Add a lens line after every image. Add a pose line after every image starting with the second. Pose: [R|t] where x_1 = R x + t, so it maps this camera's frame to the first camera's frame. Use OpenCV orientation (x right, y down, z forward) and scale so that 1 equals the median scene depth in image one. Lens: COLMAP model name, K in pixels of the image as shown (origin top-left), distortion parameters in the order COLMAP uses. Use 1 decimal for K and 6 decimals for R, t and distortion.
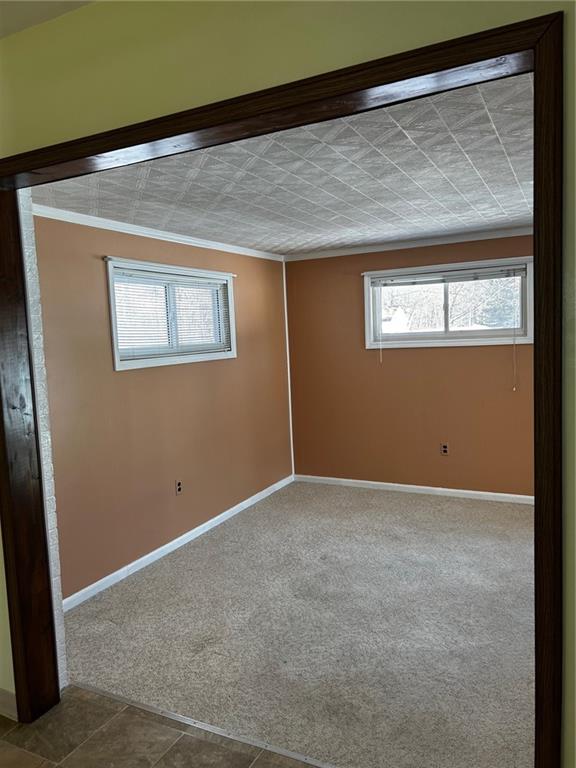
lens RADIAL K [[572.0, 0, 291.6], [0, 572.0, 388.0], [0, 0, 1]] dist [0.028880, -0.054864]
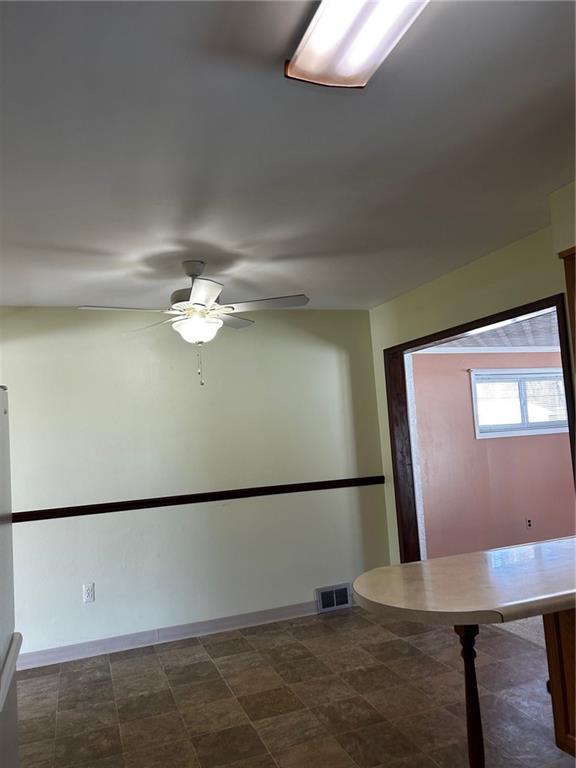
lens RADIAL K [[572.0, 0, 287.5], [0, 572.0, 388.3], [0, 0, 1]] dist [0.028880, -0.054864]
pose [[0.719081, -0.065139, -0.691866, 0.425600], [-0.032293, 0.991389, -0.126902, 0.048589], [0.694175, 0.113595, 0.710786, -0.513134]]
